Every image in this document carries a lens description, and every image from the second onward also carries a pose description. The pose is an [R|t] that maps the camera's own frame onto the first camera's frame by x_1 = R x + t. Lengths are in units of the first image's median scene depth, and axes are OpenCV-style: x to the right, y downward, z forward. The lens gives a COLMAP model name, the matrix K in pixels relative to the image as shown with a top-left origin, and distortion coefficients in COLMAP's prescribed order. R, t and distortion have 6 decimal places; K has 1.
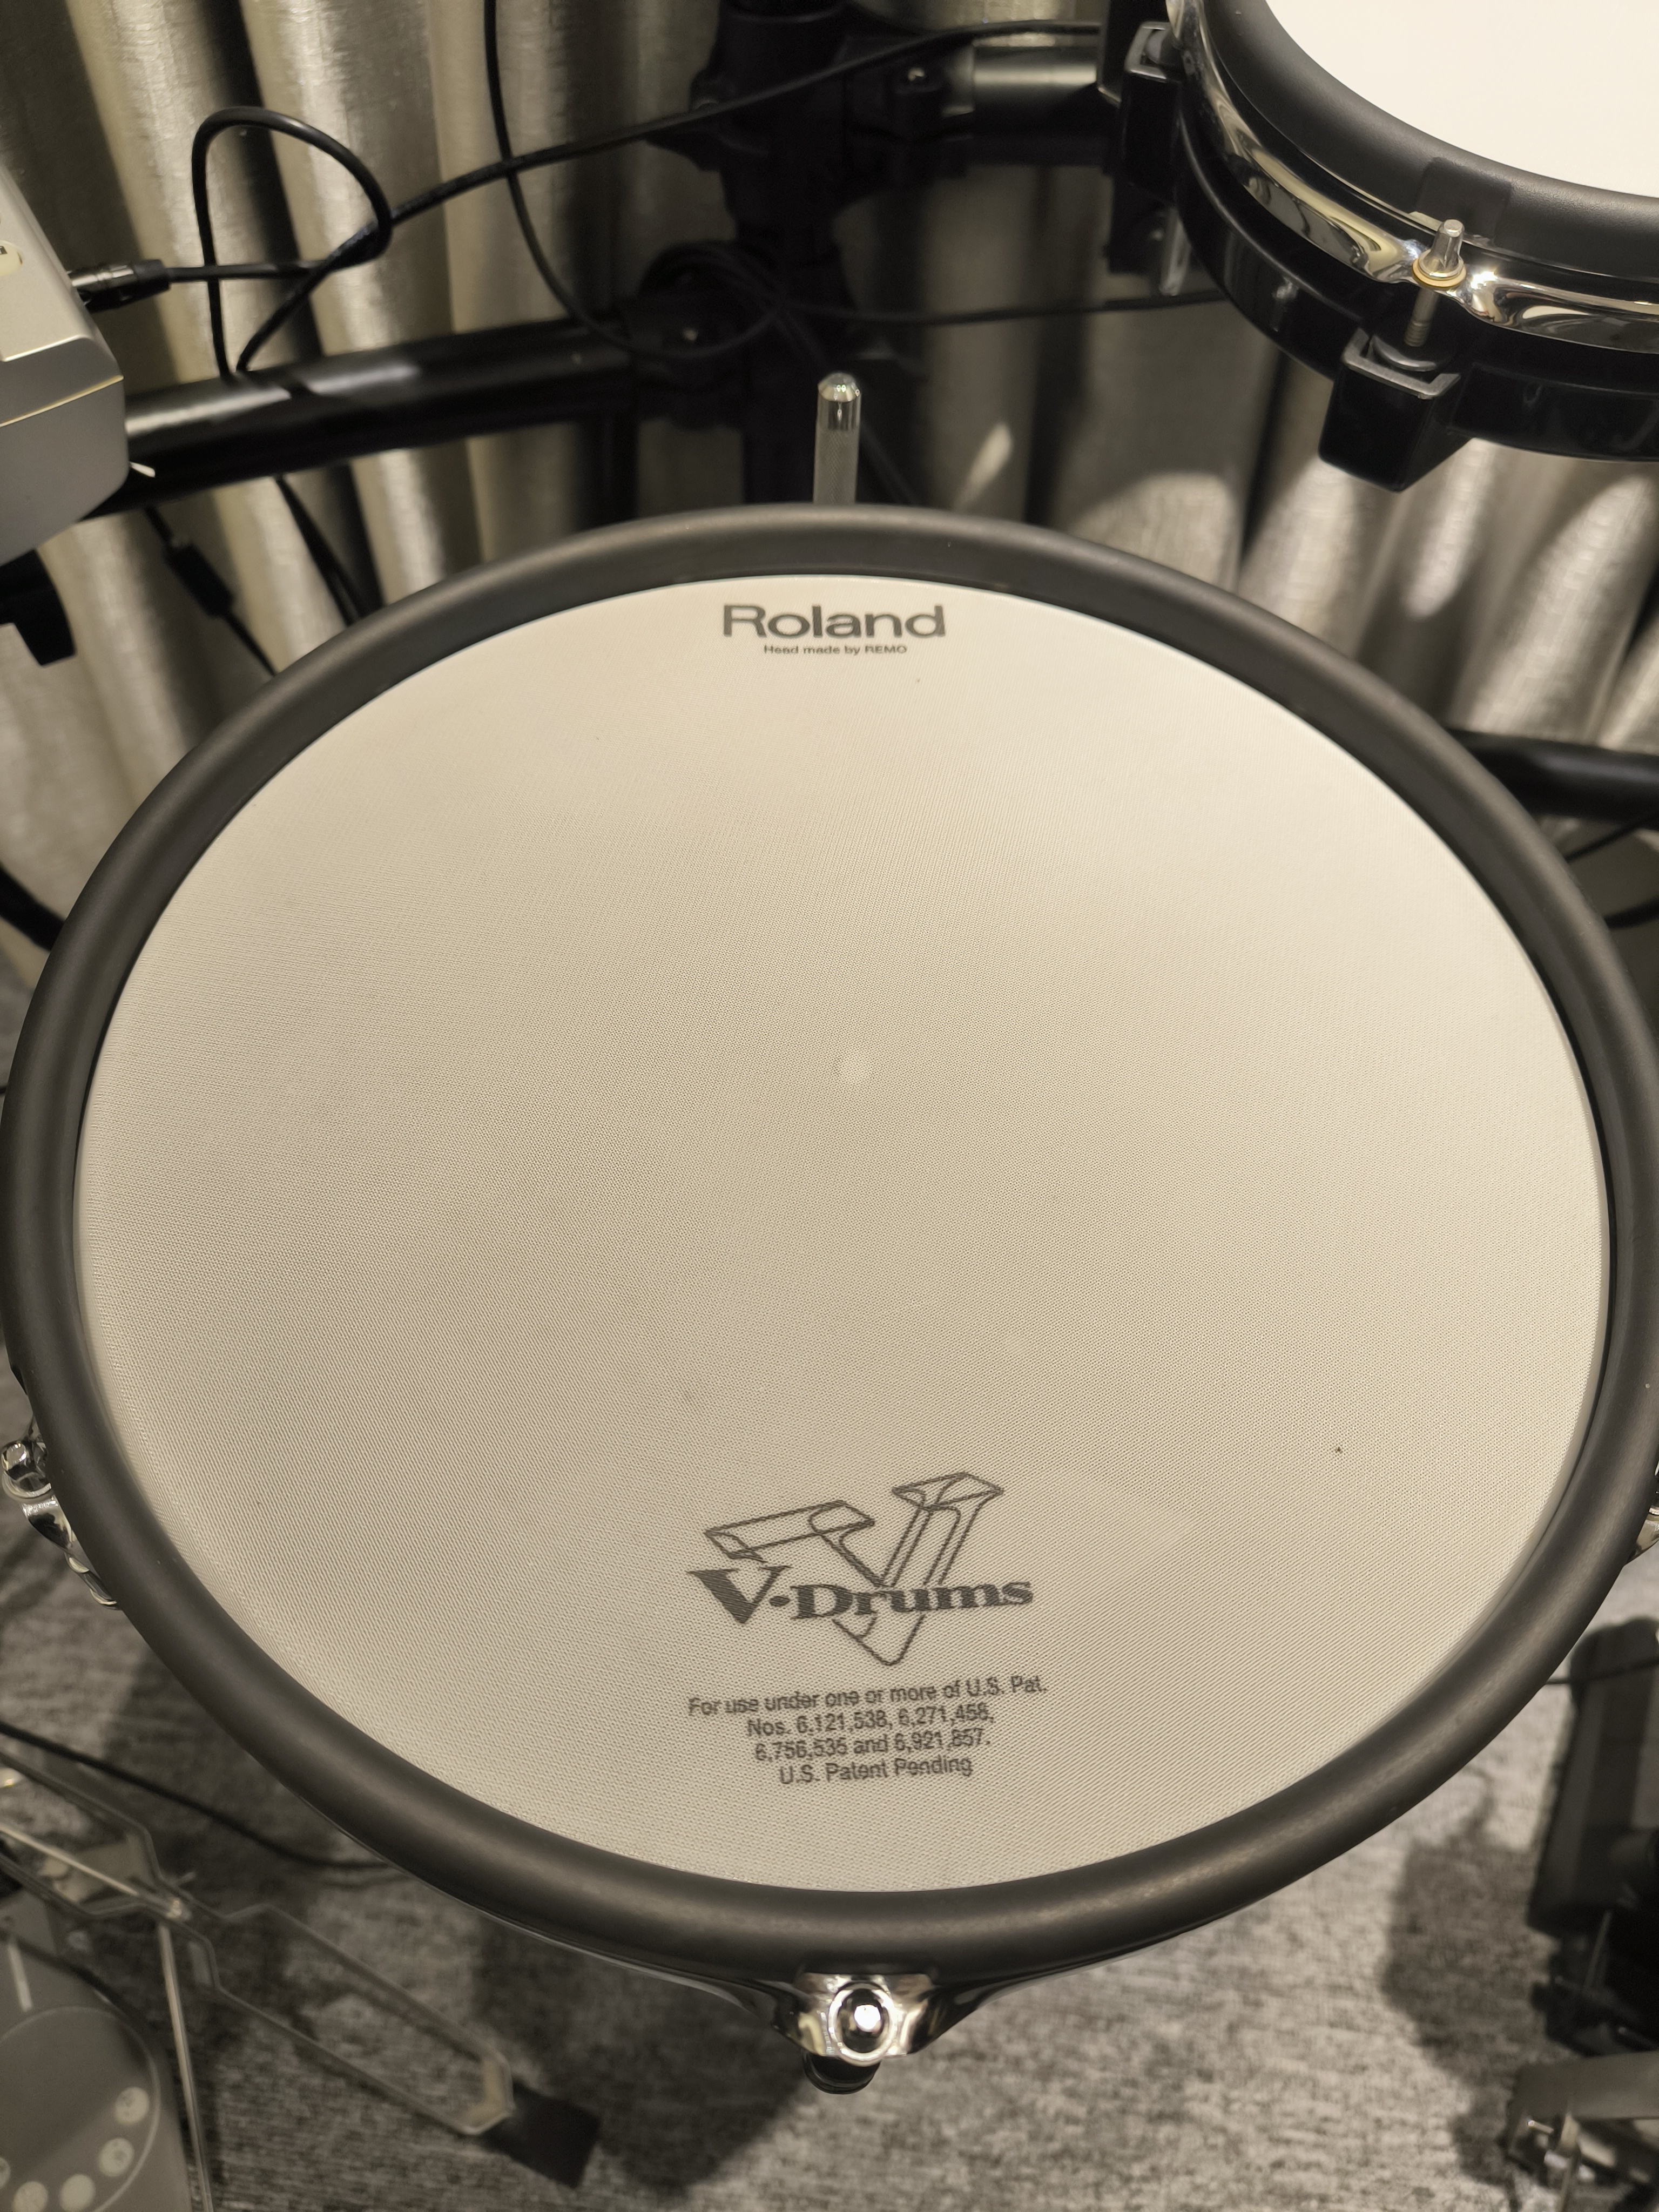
lens RADIAL K [[1570.7, 0, 813.5], [0, 1570.7, 1117.9], [0, 0, 1]] dist [0.050167, -0.028554]
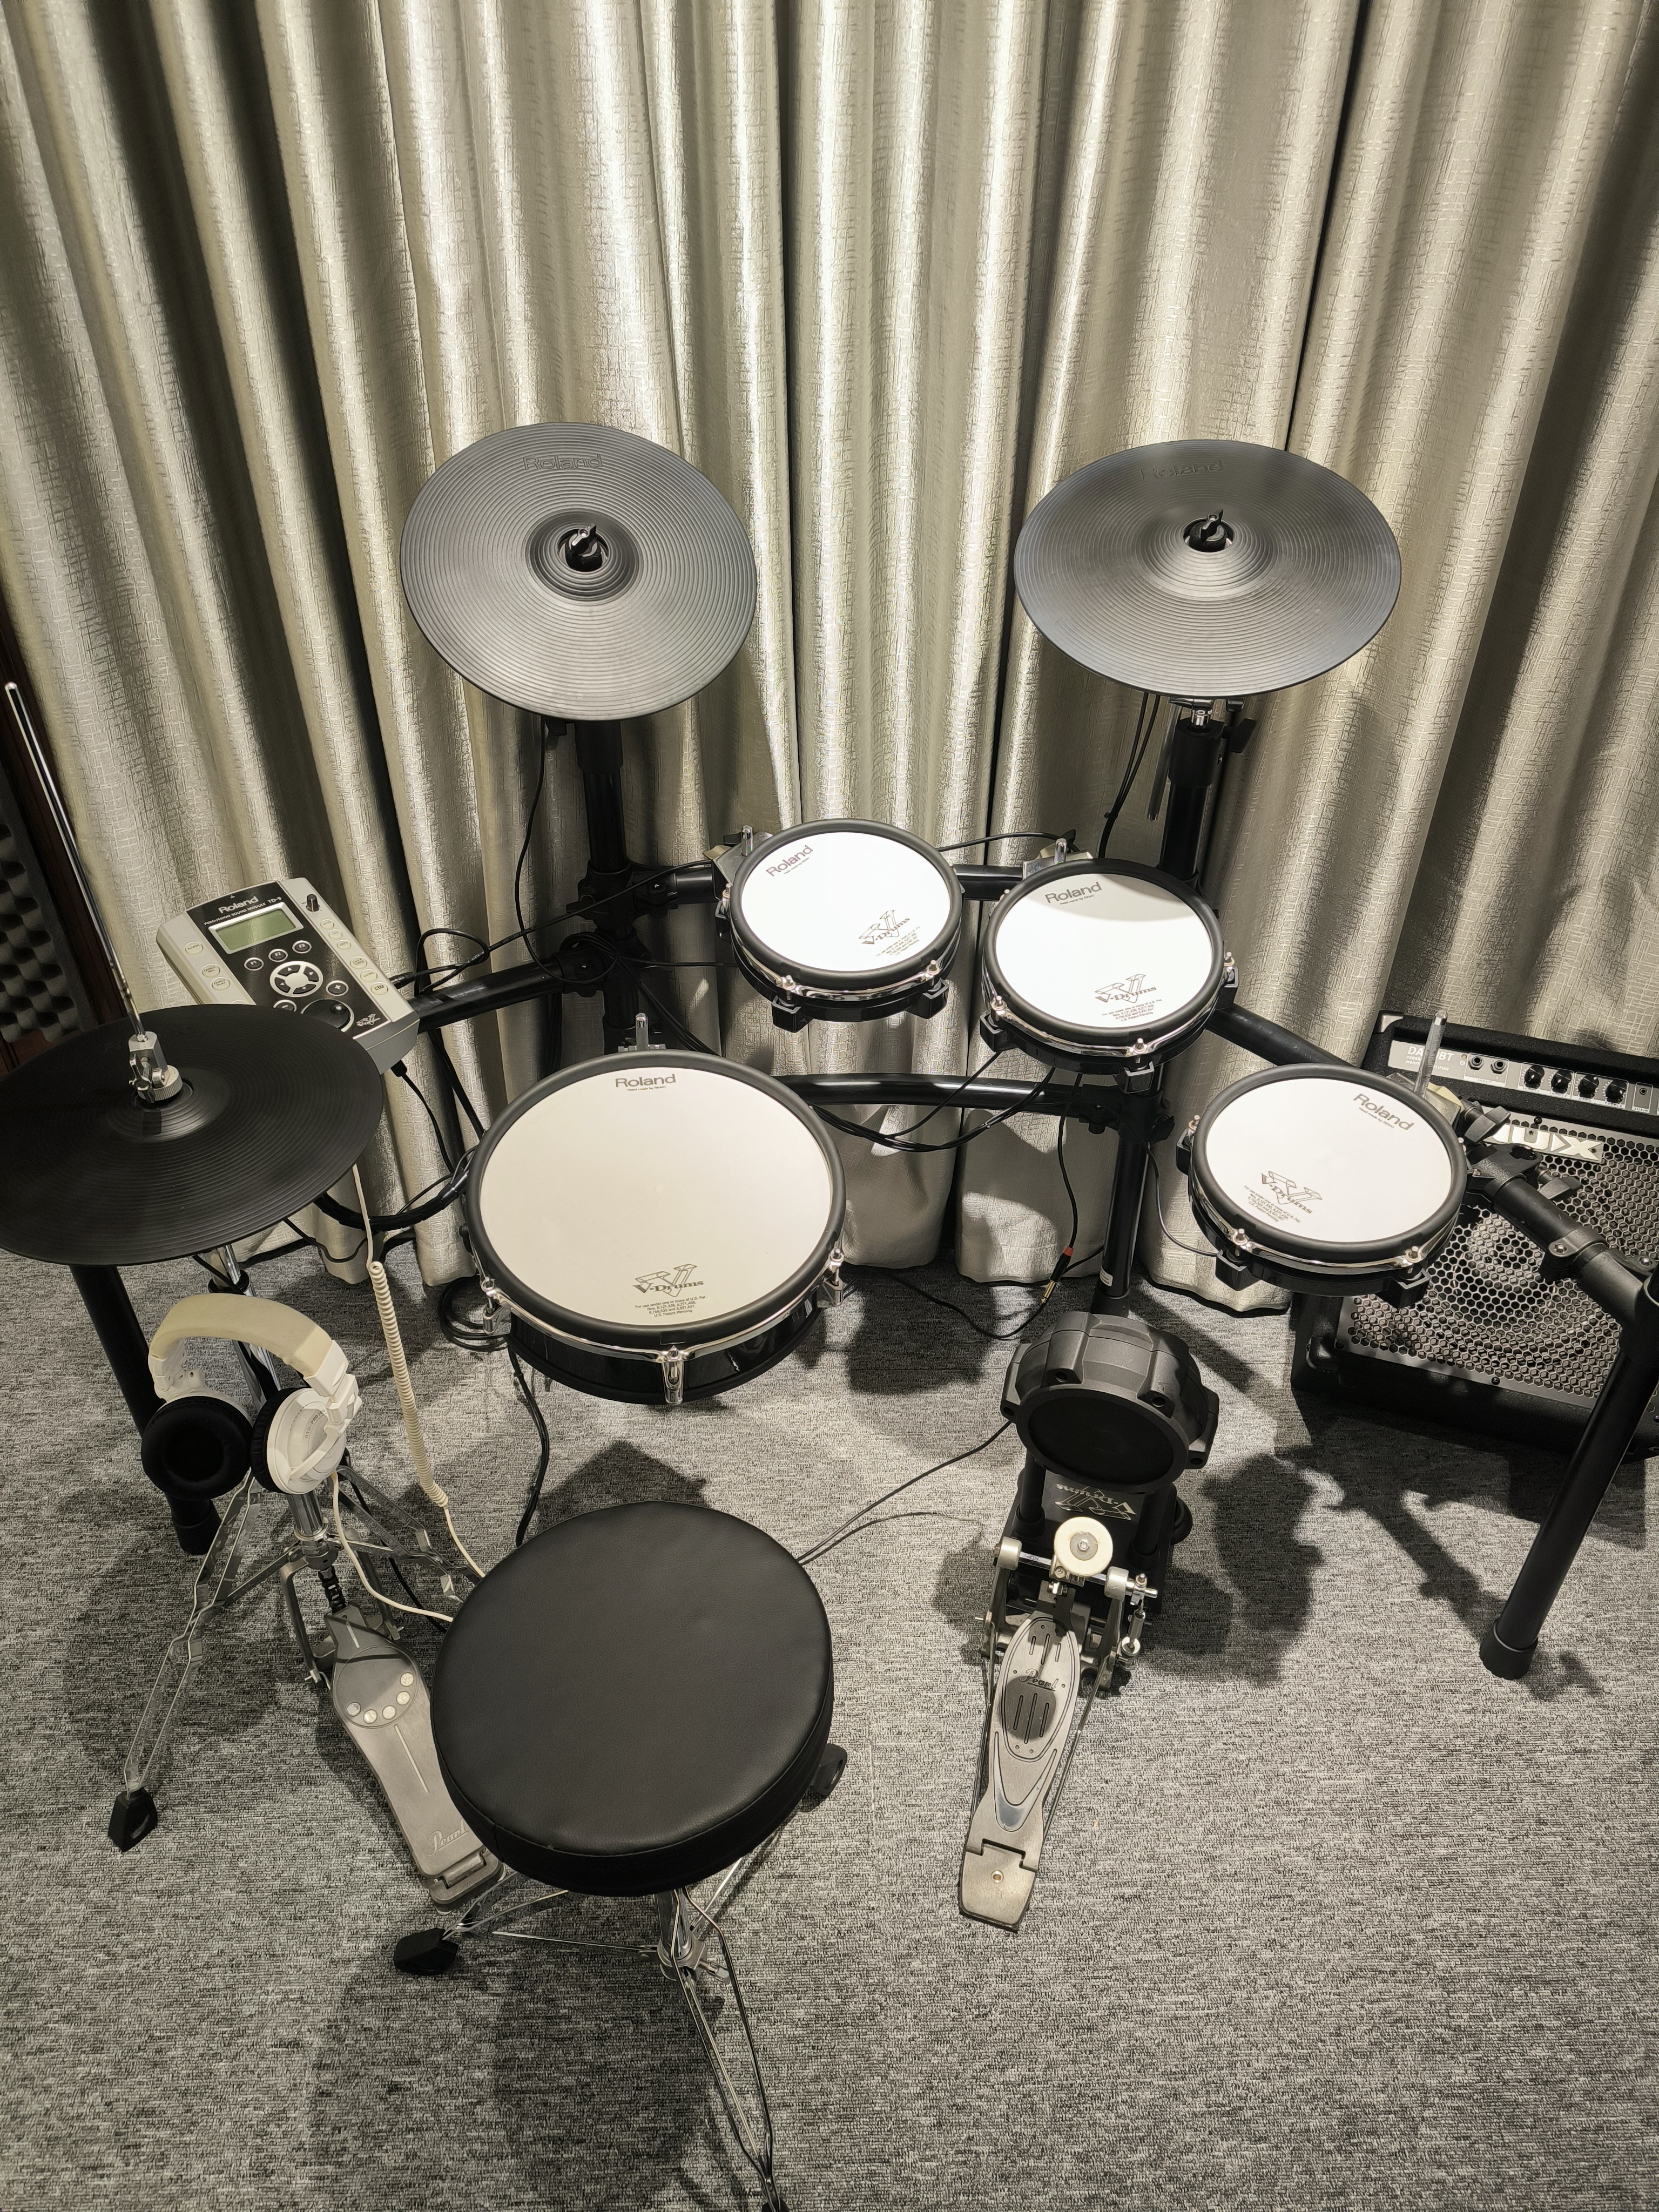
lens RADIAL K [[1570.7, 0, 822.8], [0, 1570.7, 1134.6], [0, 0, 1]] dist [0.050167, -0.028554]
pose [[0.989620, -0.088005, 0.113613, -0.003042], [0.107299, 0.978388, -0.176760, 0.277118], [-0.095602, 0.187116, 0.977675, -1.429222]]
